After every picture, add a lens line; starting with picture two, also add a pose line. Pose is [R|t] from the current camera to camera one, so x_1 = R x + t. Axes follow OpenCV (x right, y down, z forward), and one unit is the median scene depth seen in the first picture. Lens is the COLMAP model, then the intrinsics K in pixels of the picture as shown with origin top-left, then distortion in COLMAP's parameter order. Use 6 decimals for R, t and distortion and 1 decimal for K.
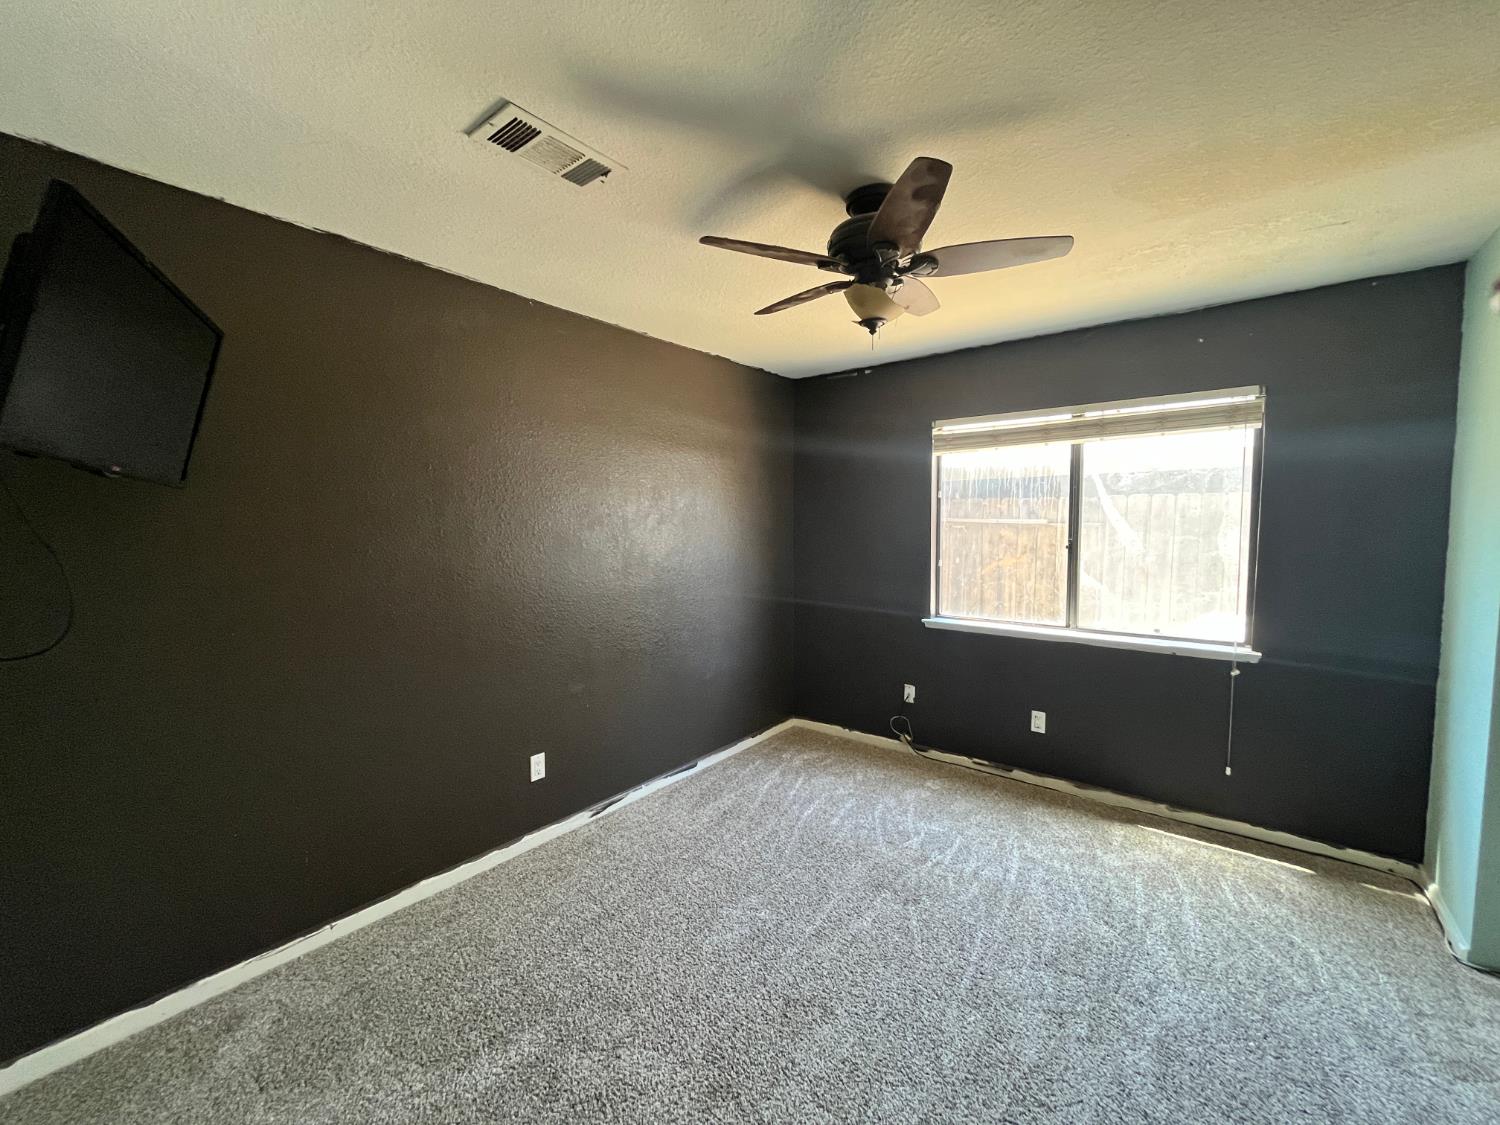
lens RADIAL K [[604.4, 0, 751.9], [0, 604.4, 562.8], [0, 0, 1]] dist [-0.001789, 0.000182]
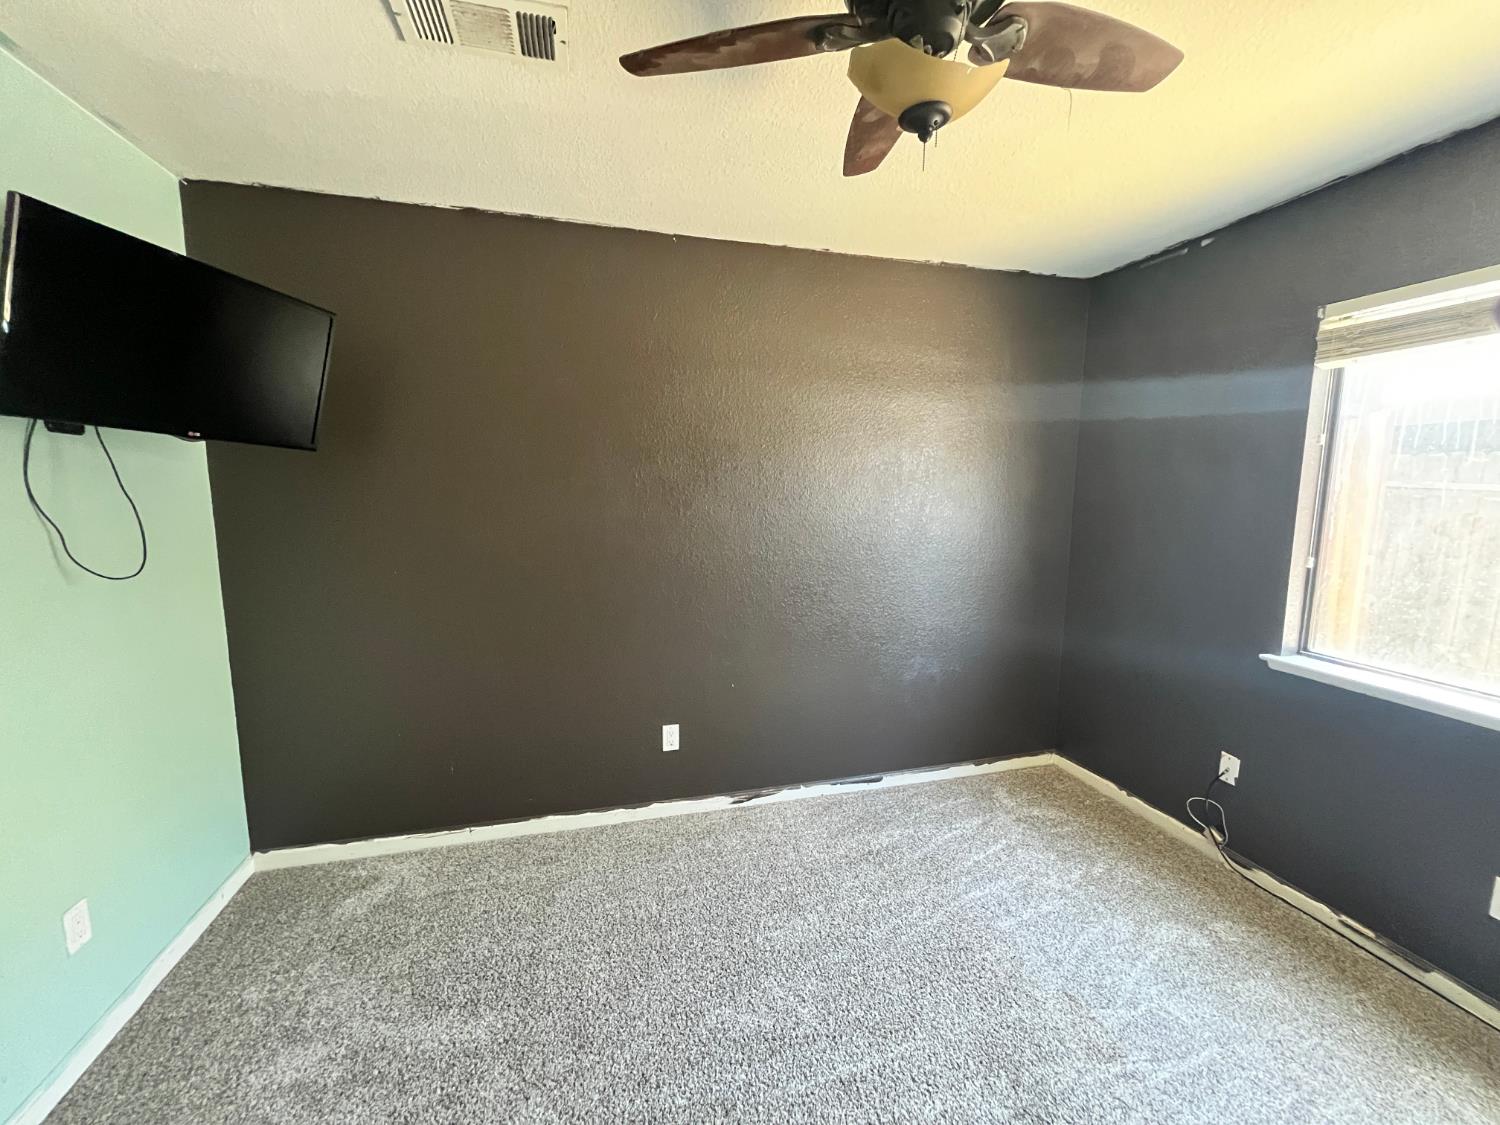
lens RADIAL K [[604.4, 0, 751.9], [0, 604.4, 562.8], [0, 0, 1]] dist [-0.001789, 0.000182]
pose [[0.805893, 0.087358, -0.585580, 0.247086], [-0.050615, 0.995599, 0.078867, -0.019303], [0.589893, -0.033919, 0.806769, 0.261957]]
